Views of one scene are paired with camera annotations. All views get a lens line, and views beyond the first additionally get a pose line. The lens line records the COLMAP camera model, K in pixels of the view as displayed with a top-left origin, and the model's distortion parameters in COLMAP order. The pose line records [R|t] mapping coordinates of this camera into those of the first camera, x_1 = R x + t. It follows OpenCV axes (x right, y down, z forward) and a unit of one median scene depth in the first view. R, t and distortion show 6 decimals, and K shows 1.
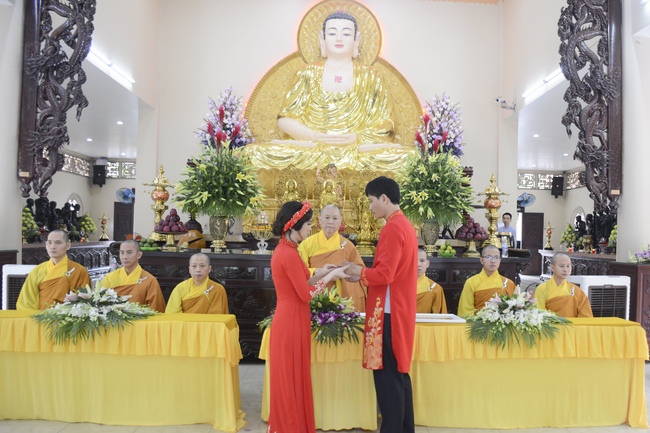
lens RADIAL K [[604.5, 0, 324.6], [0, 604.5, 216.3], [0, 0, 1]] dist [0.008669, 0.000000]
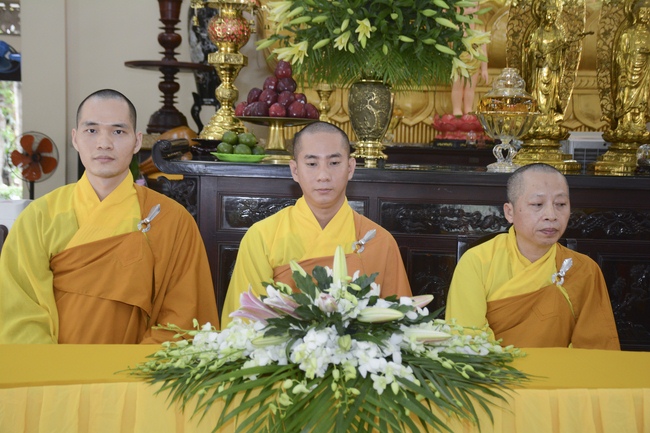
lens RADIAL K [[976.3, 0, 325.3], [0, 976.3, 216.9], [0, 0, 1]] dist [0.220572, 0.000000]
pose [[0.996104, 0.000576, 0.088179, -0.286975], [-0.009326, 0.995058, 0.098852, 0.026539], [-0.087686, -0.099289, 0.991188, 0.341856]]
